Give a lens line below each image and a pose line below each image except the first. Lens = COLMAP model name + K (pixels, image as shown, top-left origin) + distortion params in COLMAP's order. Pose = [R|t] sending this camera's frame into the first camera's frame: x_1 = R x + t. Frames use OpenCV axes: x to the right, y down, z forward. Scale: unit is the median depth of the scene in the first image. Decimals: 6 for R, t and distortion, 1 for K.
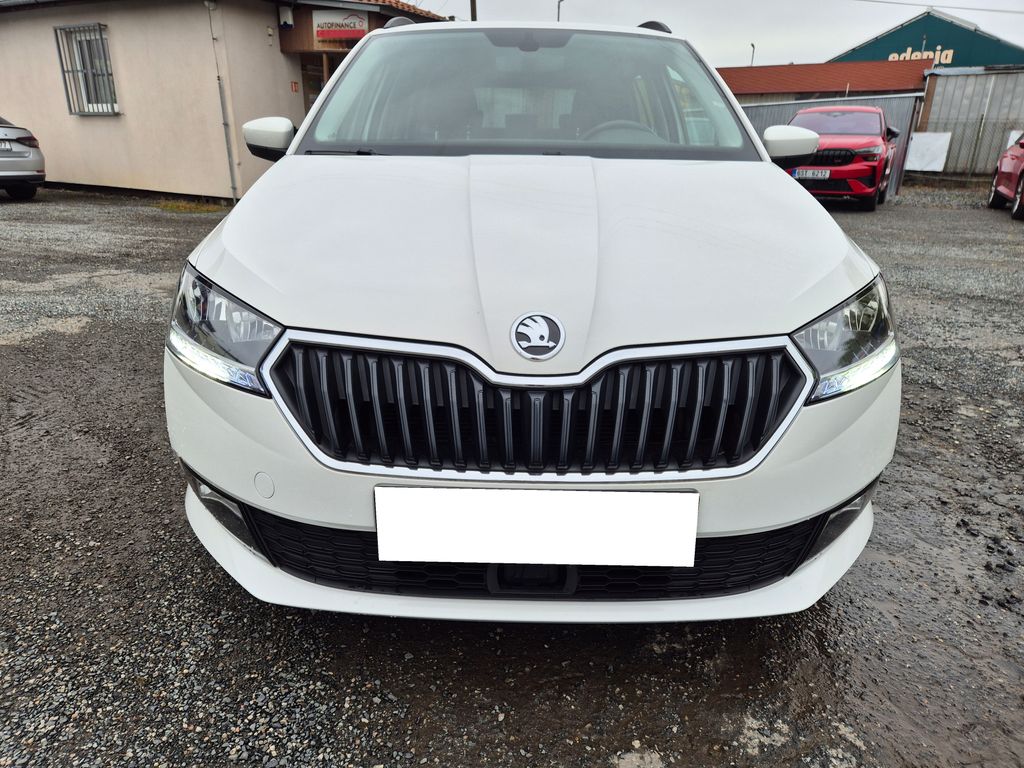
lens RADIAL K [[687.3, 0, 507.1], [0, 687.3, 389.0], [0, 0, 1]] dist [0.064989, -0.047755]
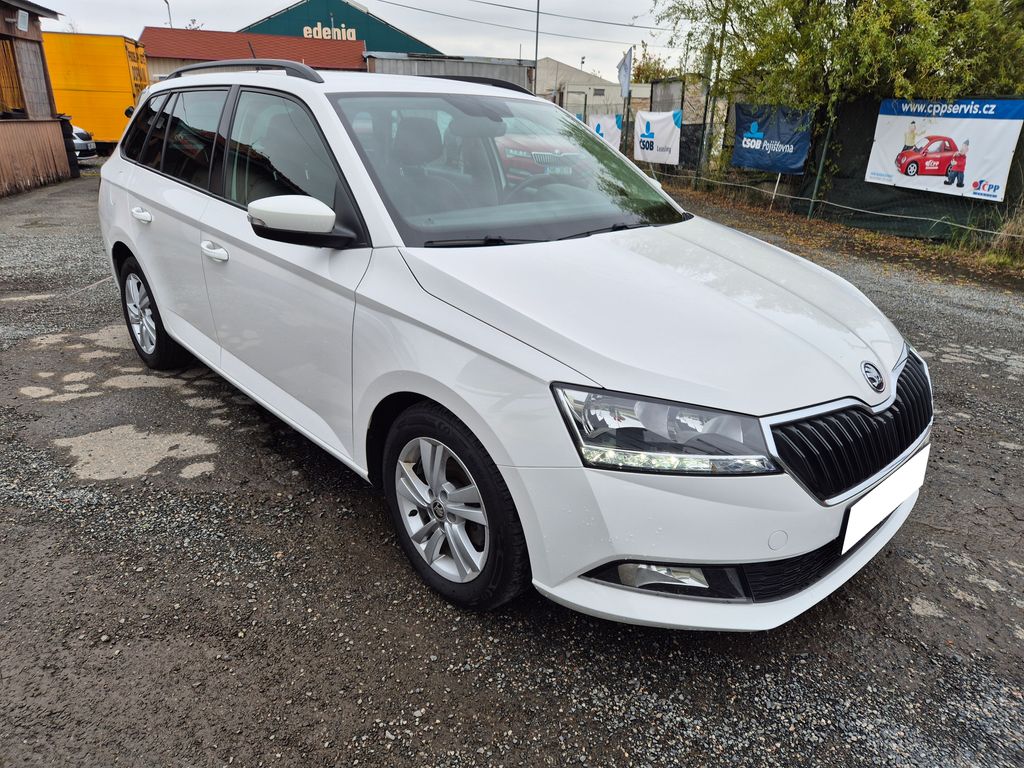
lens RADIAL K [[687.3, 0, 504.0], [0, 687.3, 384.8], [0, 0, 1]] dist [0.064989, -0.047755]
pose [[0.718686, -0.249243, 0.649129, -1.281817], [0.216780, 0.967335, 0.131414, -0.362960], [-0.660679, 0.046273, 0.749241, 0.314135]]
